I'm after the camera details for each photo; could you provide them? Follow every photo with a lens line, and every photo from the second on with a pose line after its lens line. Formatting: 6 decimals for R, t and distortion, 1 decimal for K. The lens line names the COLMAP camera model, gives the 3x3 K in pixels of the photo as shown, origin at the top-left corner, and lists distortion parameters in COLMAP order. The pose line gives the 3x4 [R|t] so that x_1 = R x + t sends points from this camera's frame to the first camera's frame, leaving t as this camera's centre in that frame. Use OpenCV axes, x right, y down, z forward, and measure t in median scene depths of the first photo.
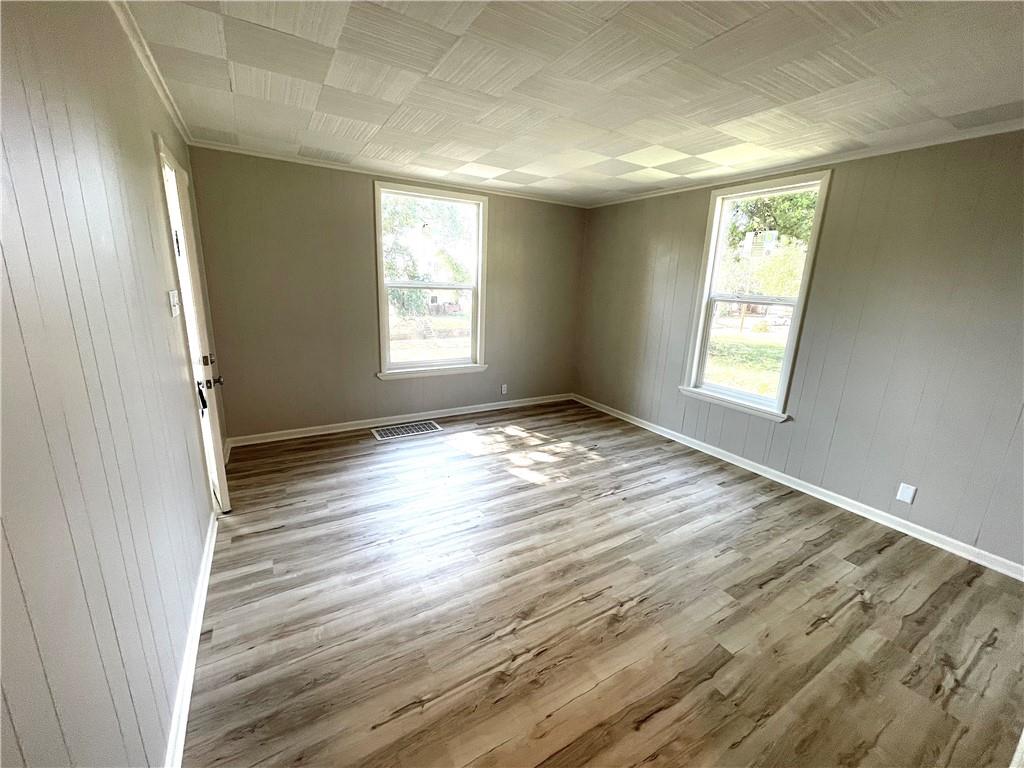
lens RADIAL K [[412.8, 0, 512.0], [0, 412.8, 384.0], [0, 0, 1]] dist [-0.001039, -0.000124]
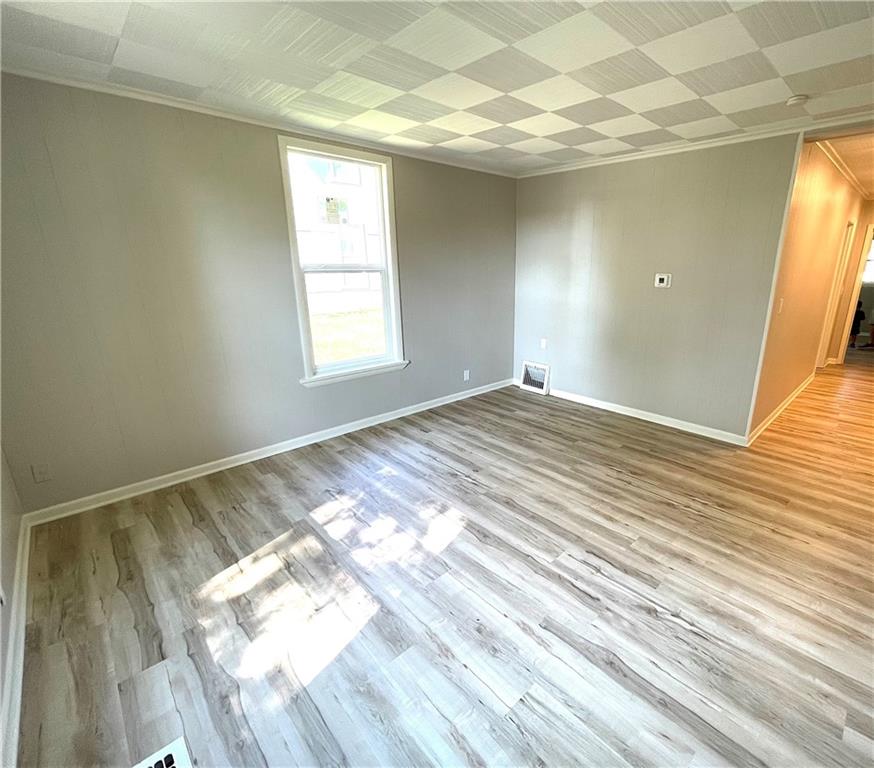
lens RADIAL K [[421.3, 0, 500.1], [0, 421.3, 383.0], [0, 0, 1]] dist [0.000591, 0.000799]
pose [[-0.258148, -0.310895, 0.914715, -0.602725], [0.215427, 0.904444, 0.368201, -0.278180], [-0.941781, 0.292105, -0.166505, 1.002191]]
